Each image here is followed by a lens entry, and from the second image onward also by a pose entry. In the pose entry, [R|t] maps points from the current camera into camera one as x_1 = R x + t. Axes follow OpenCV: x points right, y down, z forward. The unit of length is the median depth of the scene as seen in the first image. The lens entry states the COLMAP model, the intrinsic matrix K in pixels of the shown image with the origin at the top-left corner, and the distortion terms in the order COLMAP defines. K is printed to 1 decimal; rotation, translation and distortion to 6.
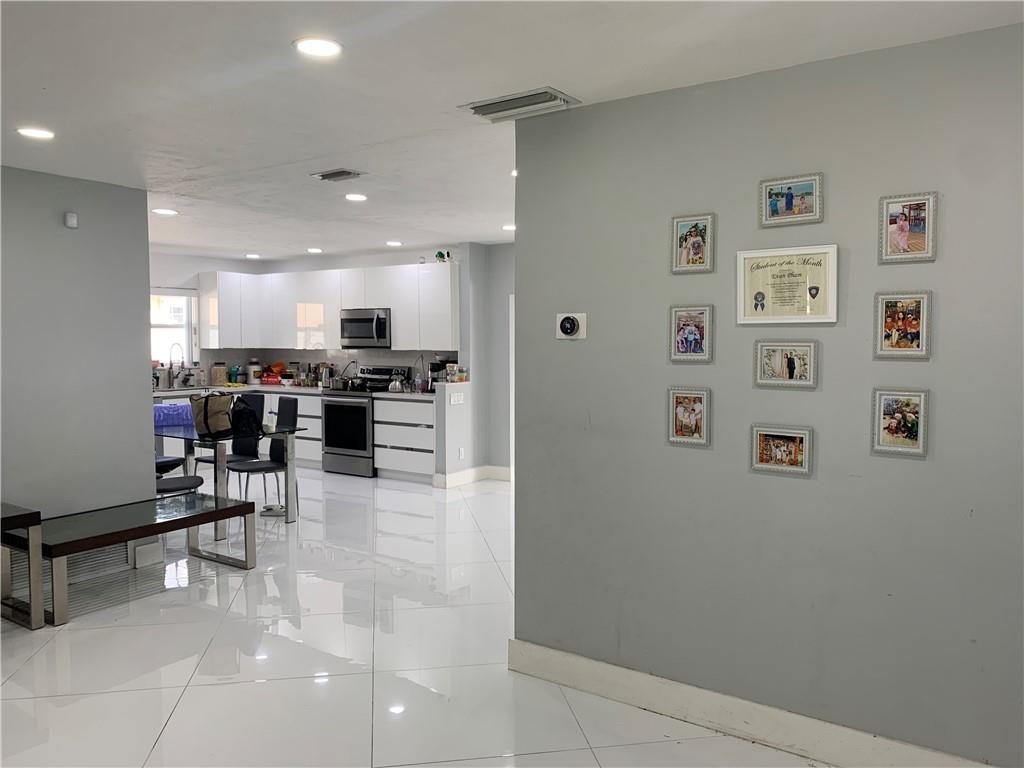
lens RADIAL K [[780.6, 0, 512.9], [0, 780.6, 382.2], [0, 0, 1]] dist [0.051399, -0.019042]
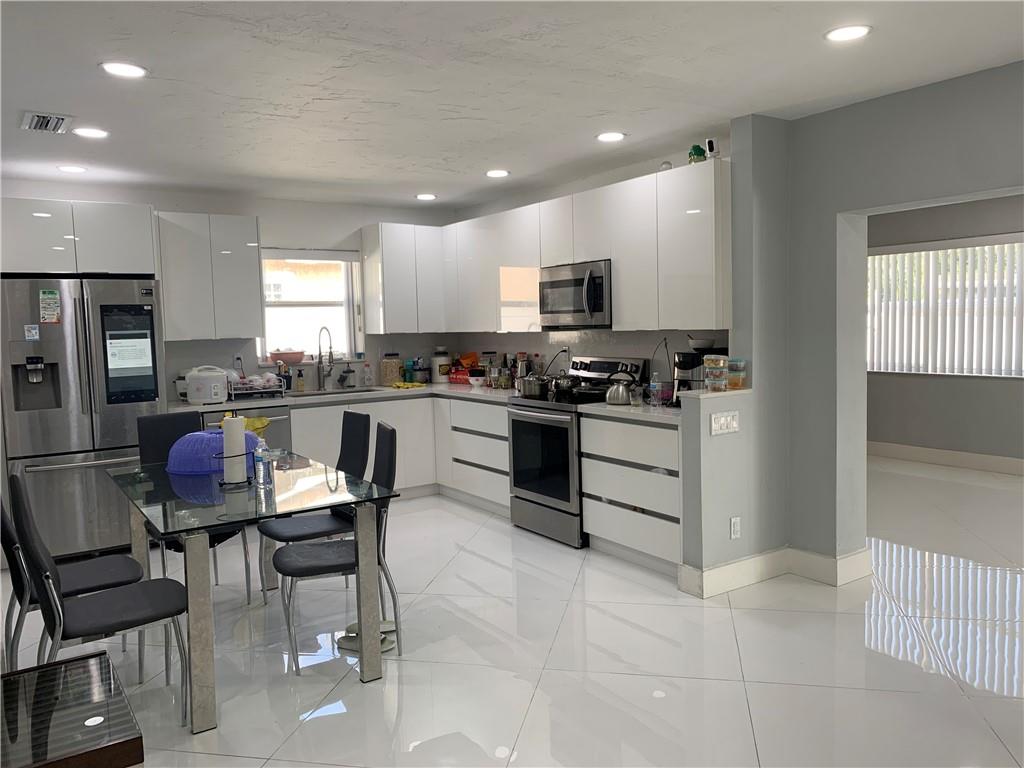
lens RADIAL K [[780.6, 0, 512.2], [0, 780.6, 384.3], [0, 0, 1]] dist [0.051399, -0.019042]
pose [[0.931702, 0.005395, -0.363184, -0.013712], [0.003559, 0.999706, 0.023980, -0.015467], [0.363207, -0.023635, 0.931409, 0.427616]]
